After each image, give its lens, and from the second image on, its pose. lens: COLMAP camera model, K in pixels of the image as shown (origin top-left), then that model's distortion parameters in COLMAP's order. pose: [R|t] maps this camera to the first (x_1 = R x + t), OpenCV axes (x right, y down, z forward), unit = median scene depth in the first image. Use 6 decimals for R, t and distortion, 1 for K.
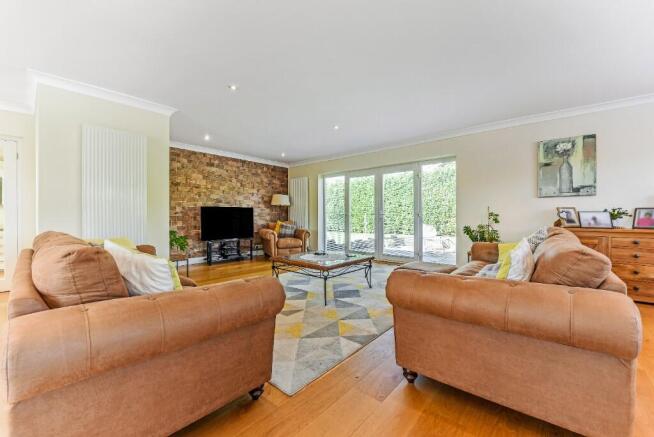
lens RADIAL K [[264.1, 0, 327.0], [0, 264.1, 218.5], [0, 0, 1]] dist [-0.022152, -0.000194]
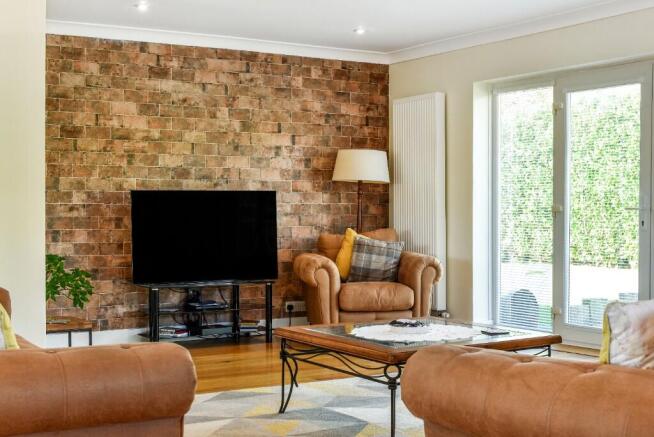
lens RADIAL K [[957.1, 0, 327.5], [0, 957.1, 218.4], [0, 0, 1]] dist [-0.147856, 0.019567]
pose [[0.957117, 0.000615, -0.289703, 0.162335], [-0.000139, 0.999999, 0.001662, -0.008514], [0.289703, -0.001550, 0.957115, -0.186062]]
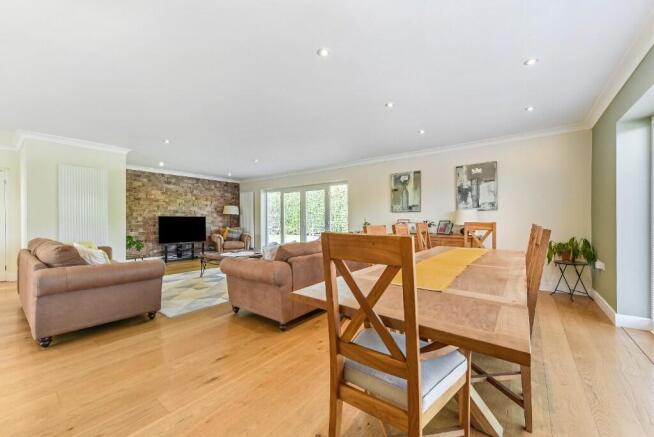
lens RADIAL K [[258.0, 0, 327.0], [0, 258.0, 218.5], [0, 0, 1]] dist [0.002152, -0.000010]
pose [[0.998186, -0.000799, 0.060199, 0.251471], [0.001507, 0.999930, -0.011722, -0.020212], [-0.060186, 0.011791, 0.998118, -0.286745]]
